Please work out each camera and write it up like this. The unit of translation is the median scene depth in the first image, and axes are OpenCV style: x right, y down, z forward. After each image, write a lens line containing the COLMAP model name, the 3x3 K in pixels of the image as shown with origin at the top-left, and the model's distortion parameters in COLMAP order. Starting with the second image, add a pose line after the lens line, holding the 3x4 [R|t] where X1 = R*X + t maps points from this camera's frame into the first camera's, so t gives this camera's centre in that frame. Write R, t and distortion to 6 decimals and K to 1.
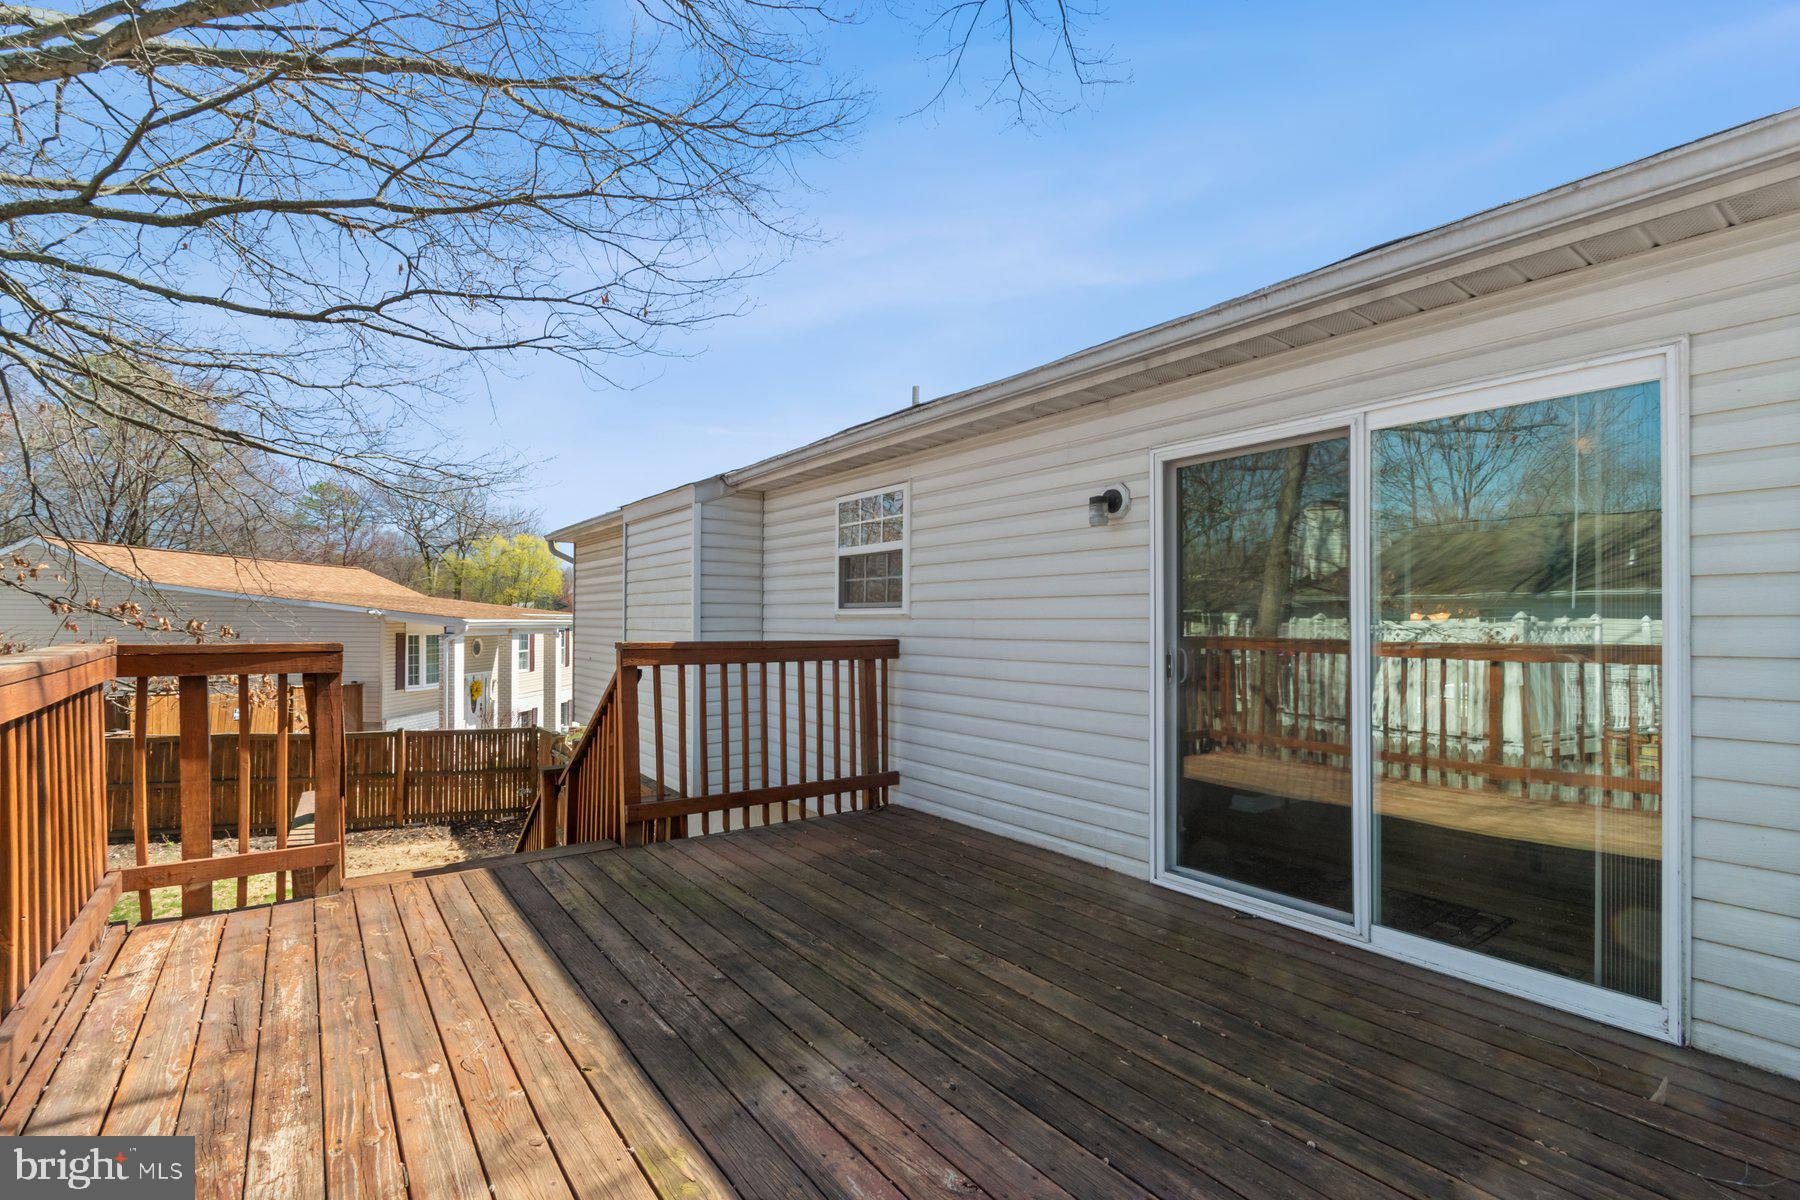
lens RADIAL K [[807.4, 0, 896.2], [0, 807.4, 633.6], [0, 0, 1]] dist [-0.004356, -0.000536]
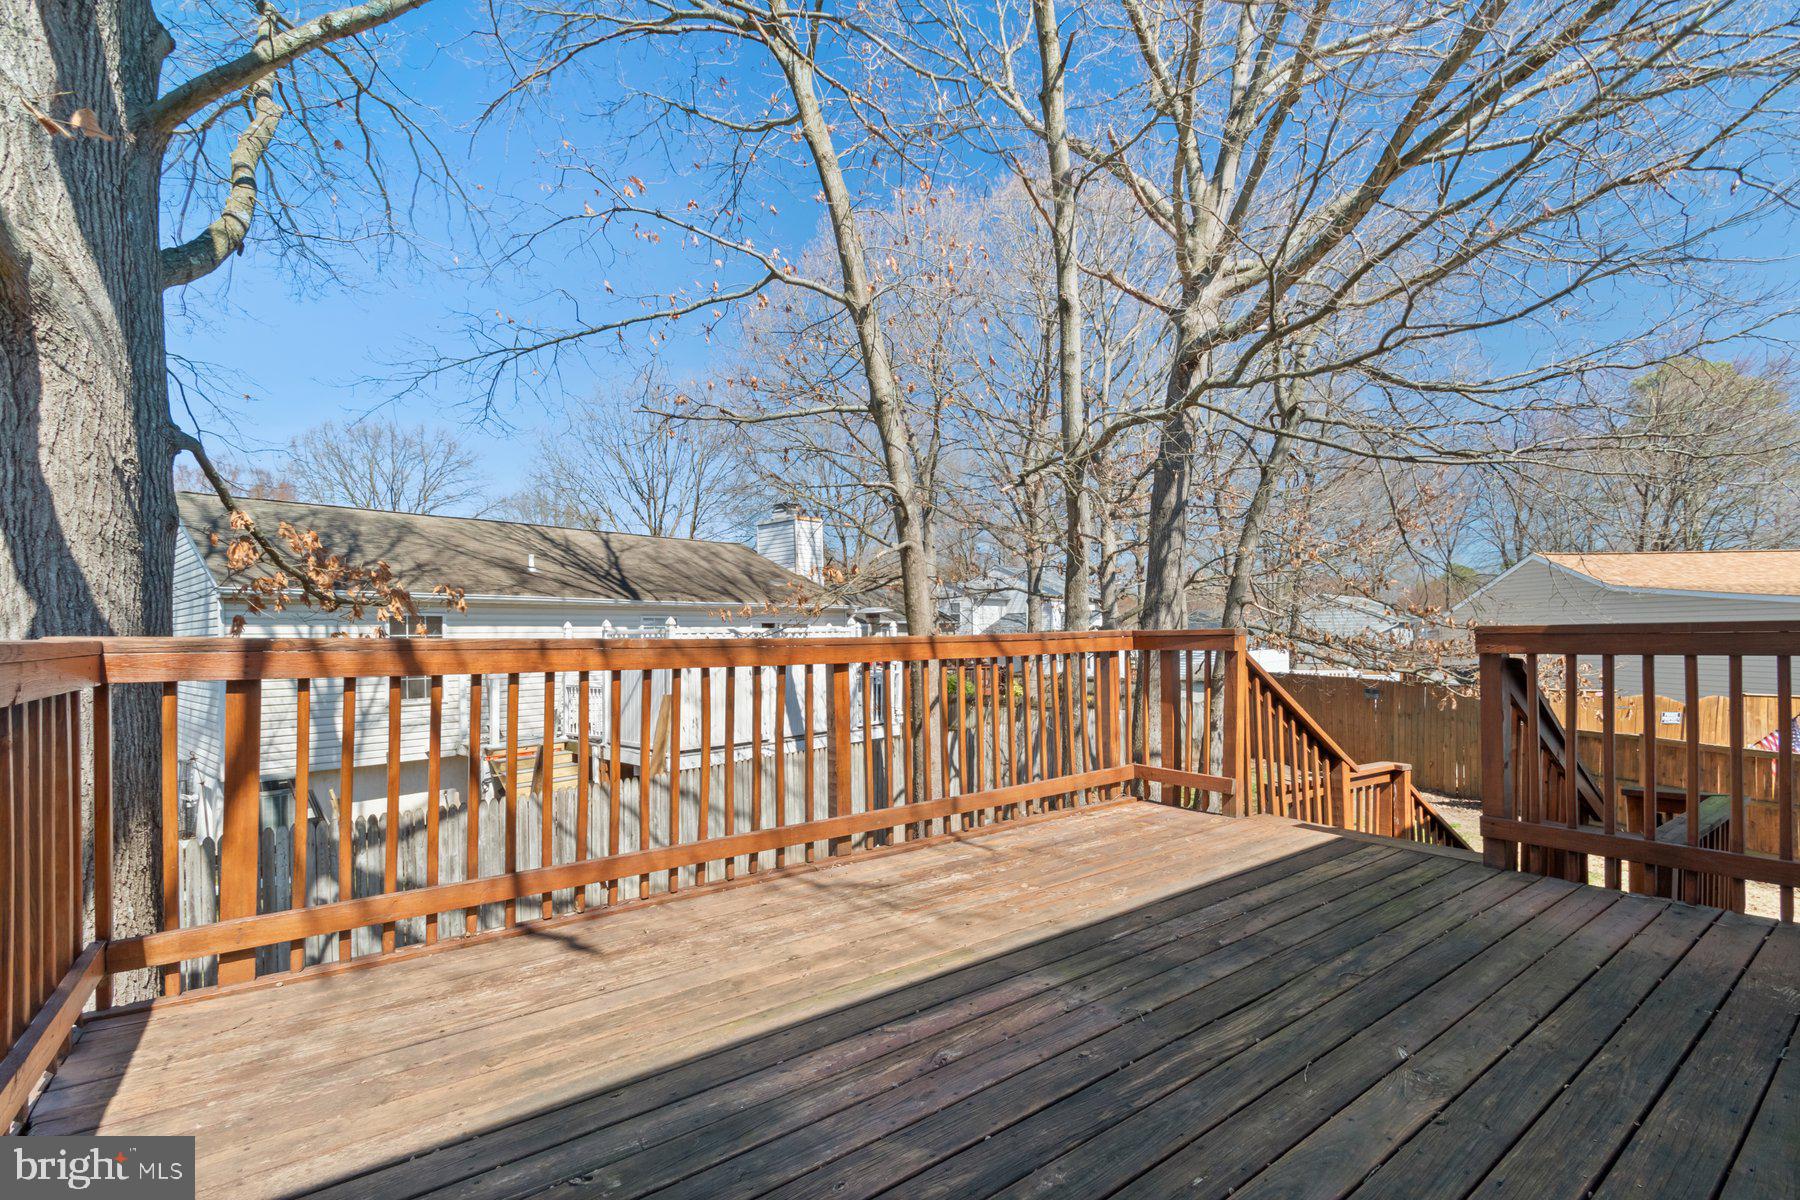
lens RADIAL K [[807.4, 0, 899.7], [0, 807.4, 615.6], [0, 0, 1]] dist [-0.004356, -0.000536]
pose [[0.002864, -0.022439, -0.999744, 0.678362], [-0.002237, 0.999746, -0.022446, 0.027453], [0.999993, 0.002300, 0.002813, 0.486805]]
